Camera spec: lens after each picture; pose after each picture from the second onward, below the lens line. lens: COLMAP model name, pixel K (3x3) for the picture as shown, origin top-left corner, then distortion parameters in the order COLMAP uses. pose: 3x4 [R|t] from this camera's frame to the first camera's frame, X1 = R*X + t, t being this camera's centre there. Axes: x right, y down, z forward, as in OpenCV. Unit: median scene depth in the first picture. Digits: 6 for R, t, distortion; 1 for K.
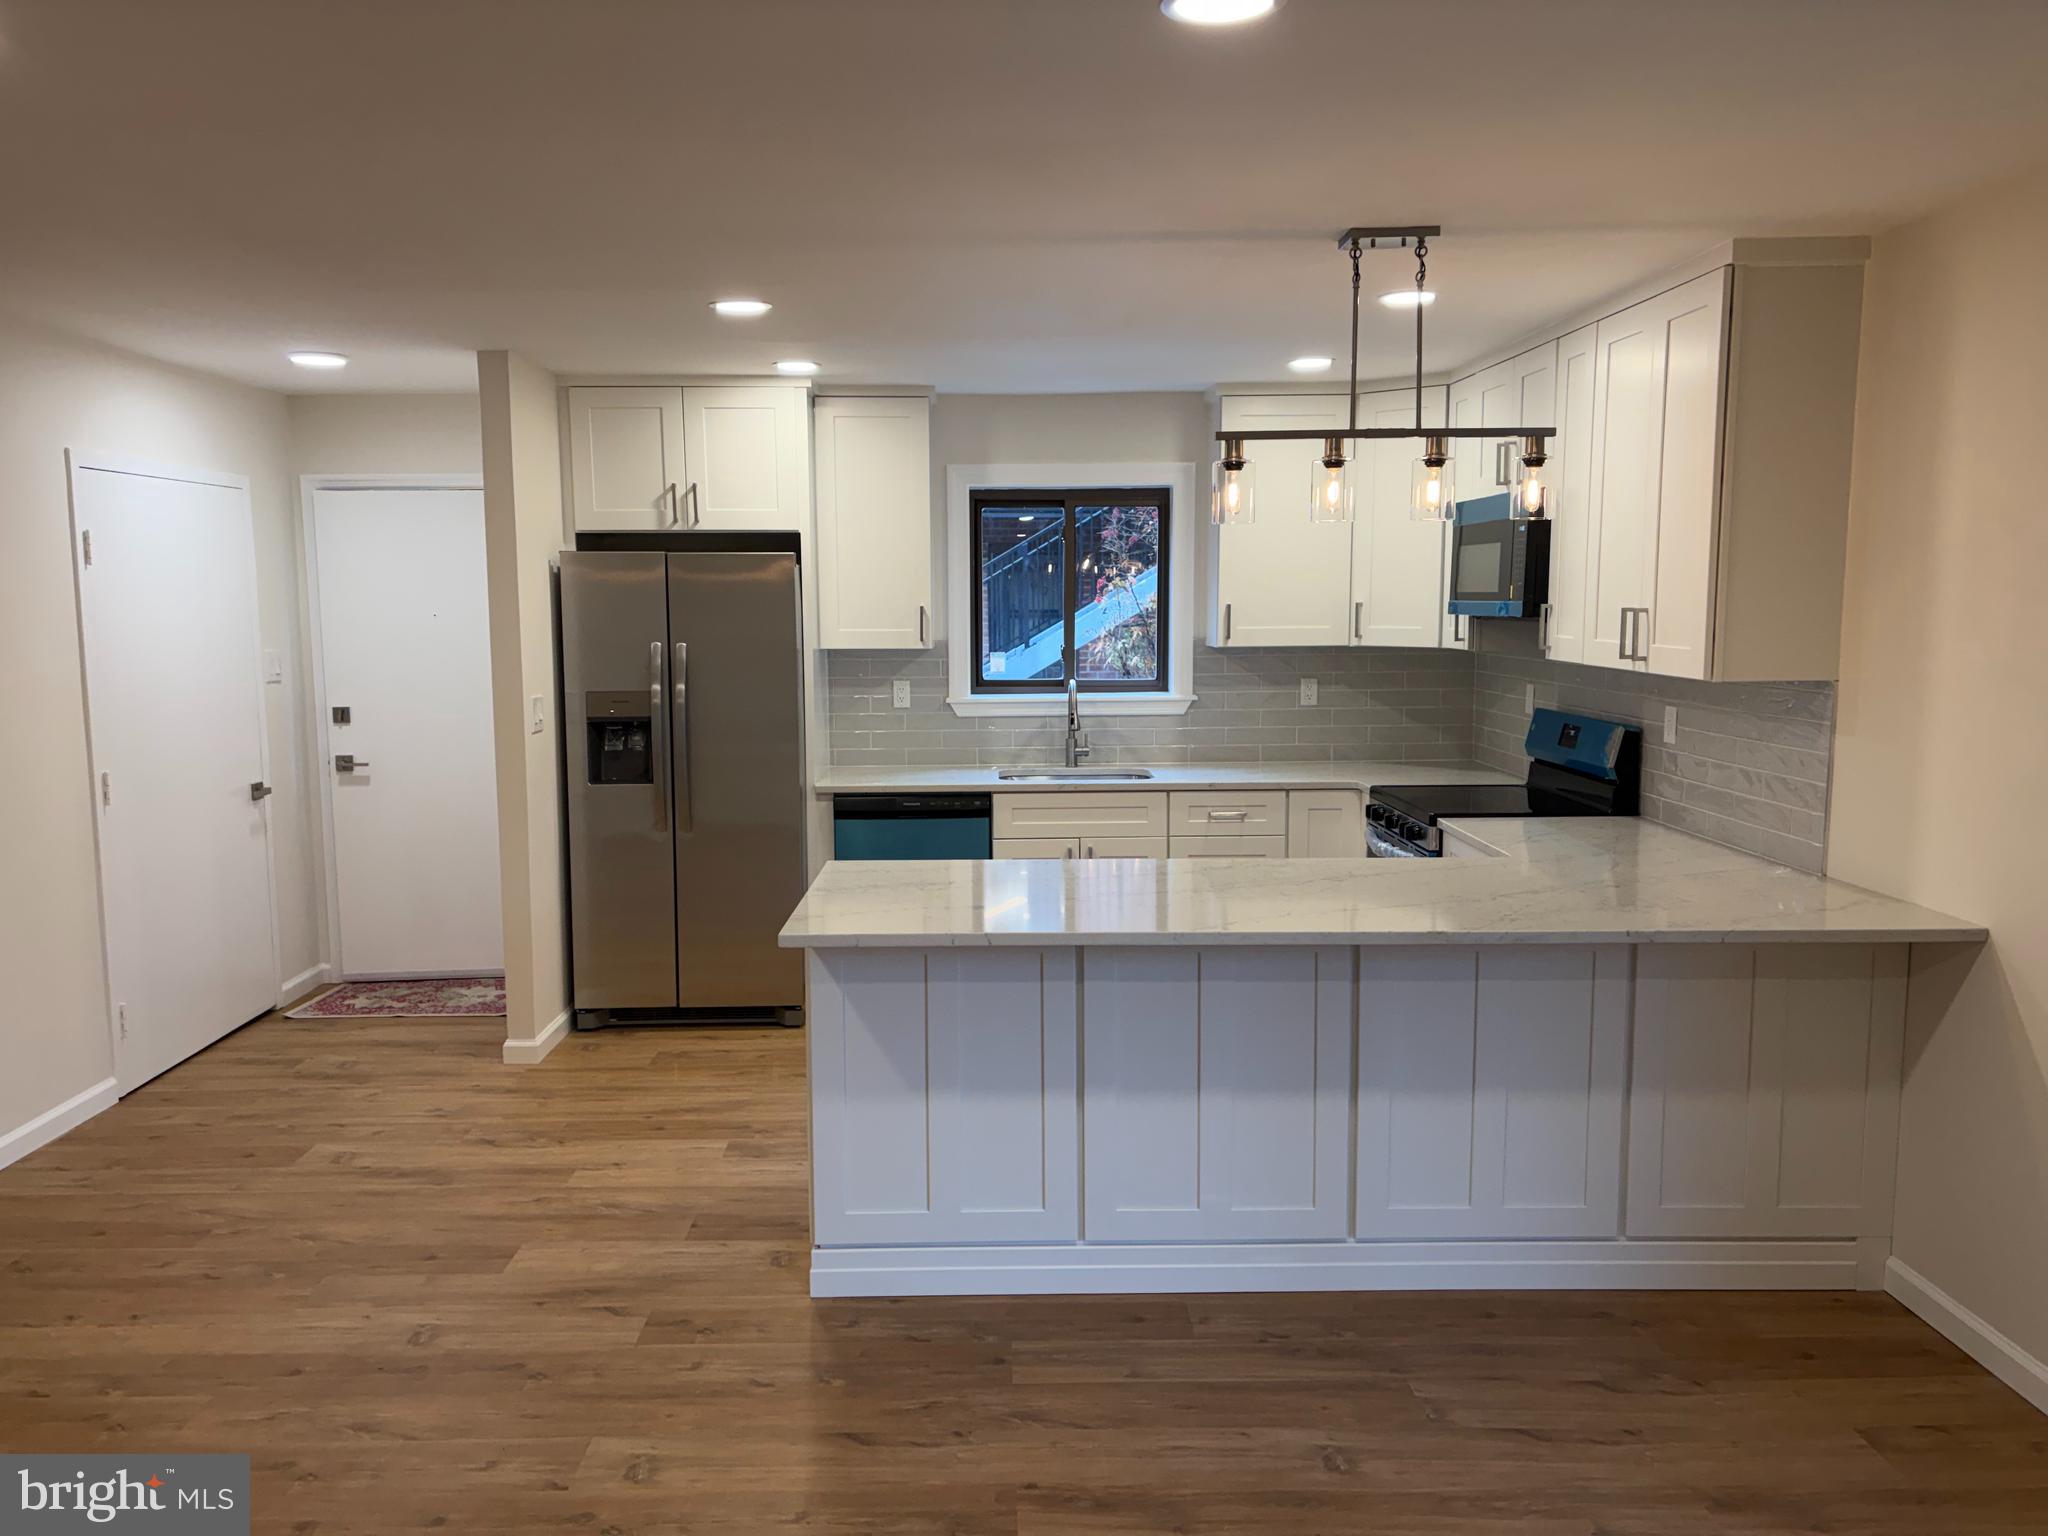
lens RADIAL K [[1588.3, 0, 1013.6], [0, 1588.3, 792.1], [0, 0, 1]] dist [0.036128, -0.000751]
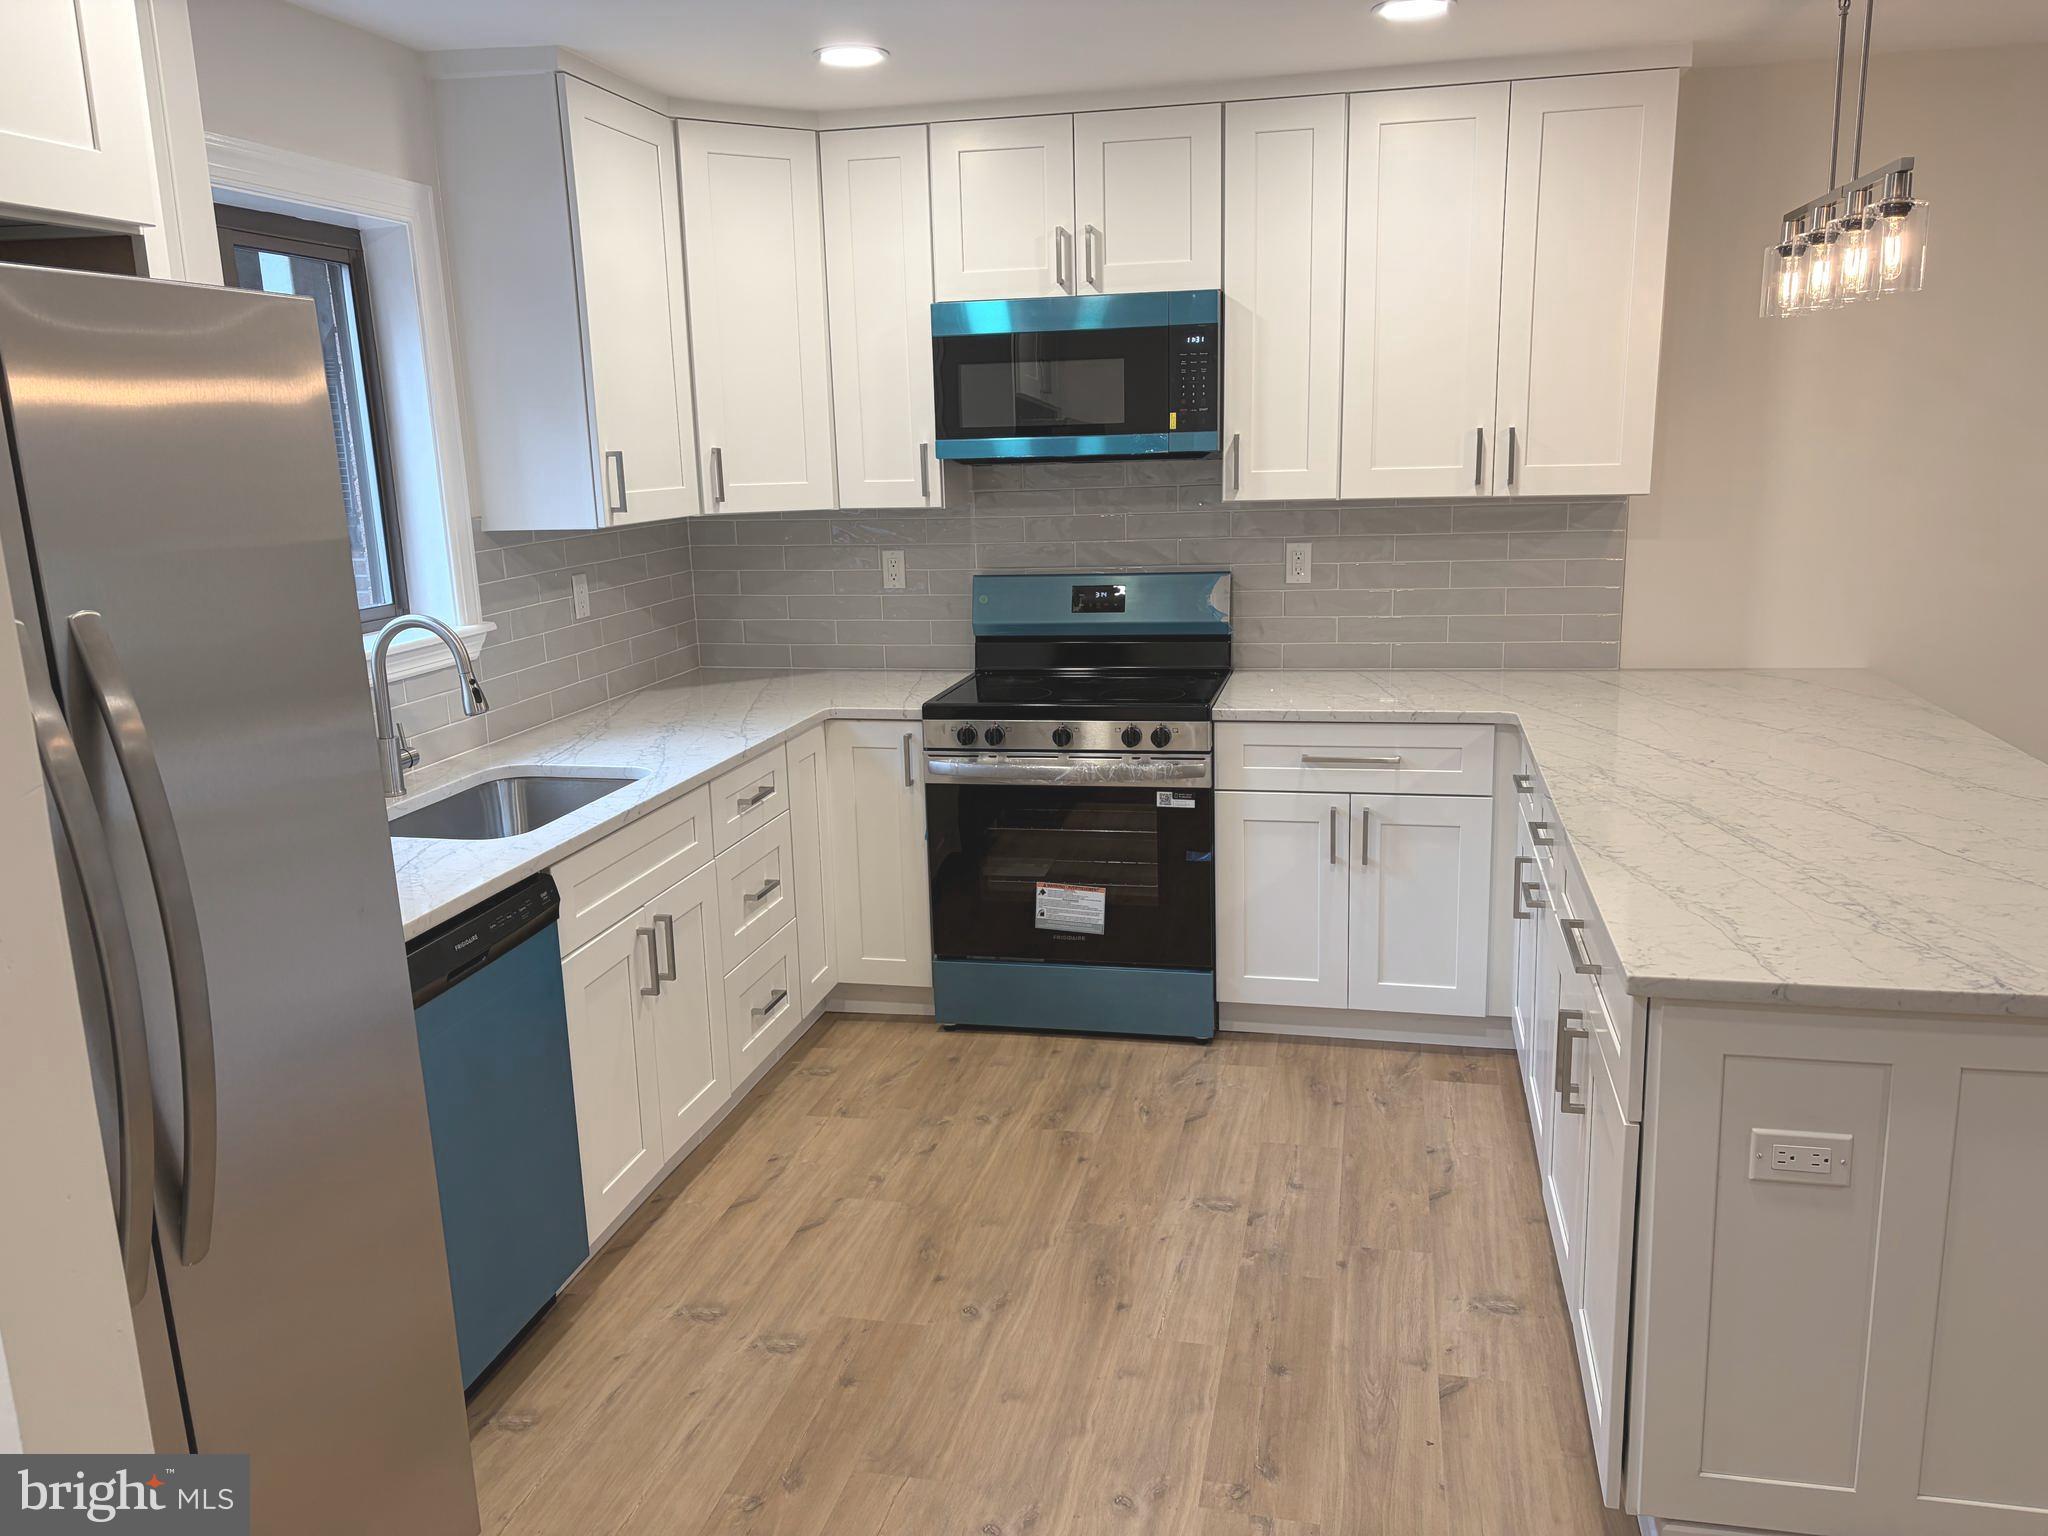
lens RADIAL K [[1550.6, 0, 1024.0], [0, 1550.6, 768.0], [0, 0, 1]] dist [0.161106, -0.313739]
pose [[0.246963, -0.203730, 0.947367, -0.492839], [0.148396, 0.974069, 0.170788, -0.101341], [-0.957595, 0.098407, 0.270792, 0.882640]]
